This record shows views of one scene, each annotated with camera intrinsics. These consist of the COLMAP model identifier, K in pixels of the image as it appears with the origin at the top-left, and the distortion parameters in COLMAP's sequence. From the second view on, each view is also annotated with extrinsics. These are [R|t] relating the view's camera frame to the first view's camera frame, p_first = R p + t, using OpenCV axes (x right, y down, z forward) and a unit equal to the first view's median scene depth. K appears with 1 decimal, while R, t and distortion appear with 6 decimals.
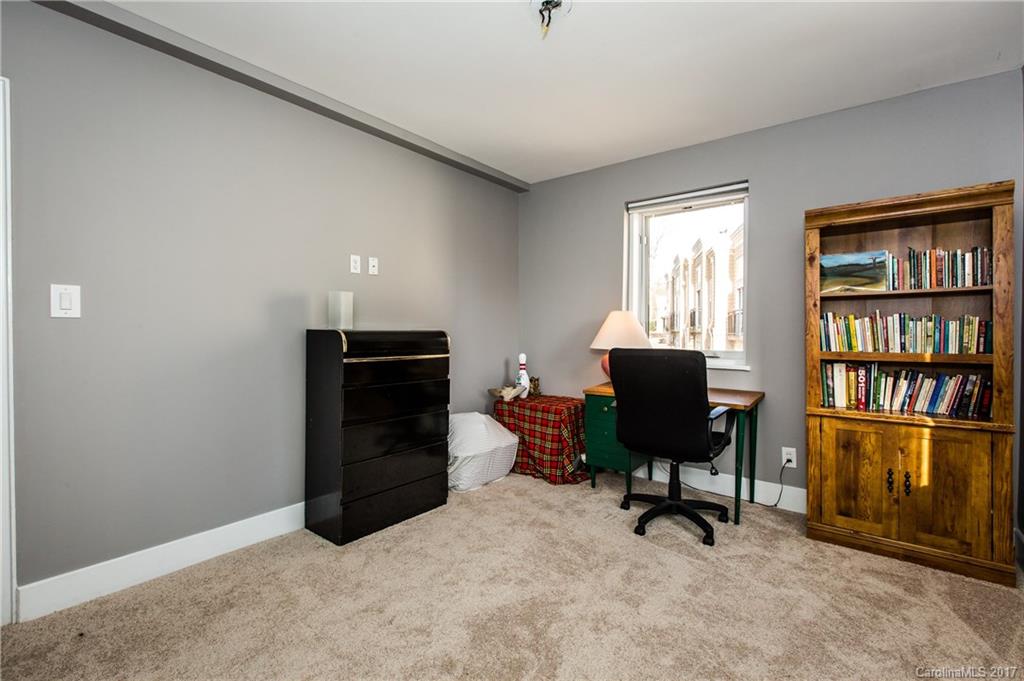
lens RADIAL K [[455.0, 0, 511.9], [0, 455.0, 334.8], [0, 0, 1]] dist [-0.003152, -0.000103]
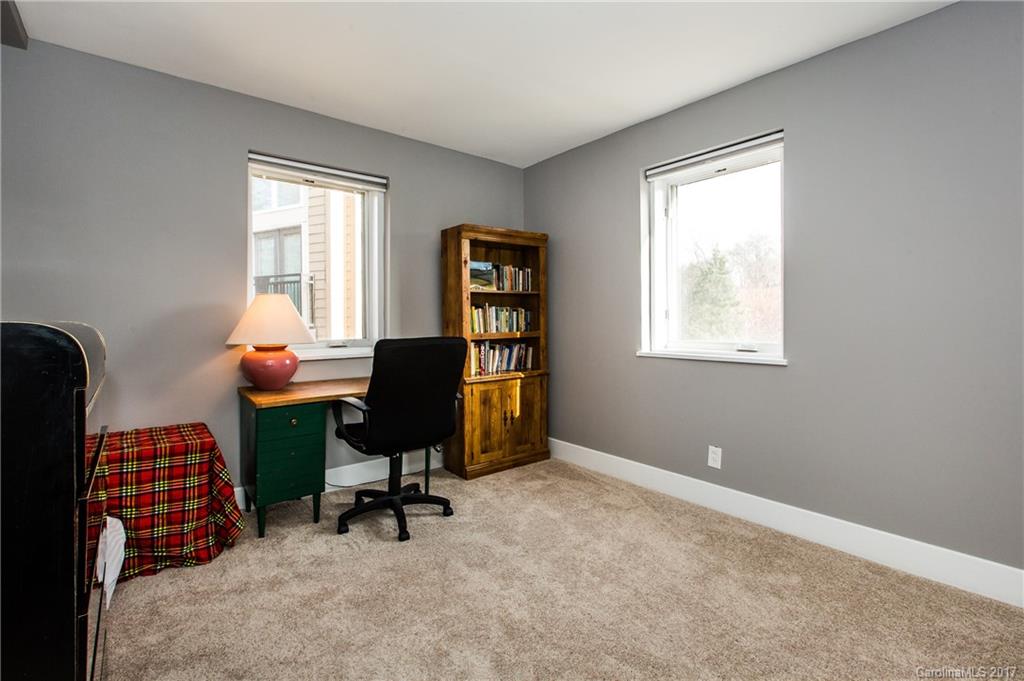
lens RADIAL K [[455.0, 0, 511.9], [0, 455.0, 334.8], [0, 0, 1]] dist [-0.003152, -0.000103]
pose [[0.224954, -0.032005, 0.973844, -0.583574], [0.021985, 0.999373, 0.027766, 0.005871], [-0.974121, 0.015164, 0.225516, 0.614324]]
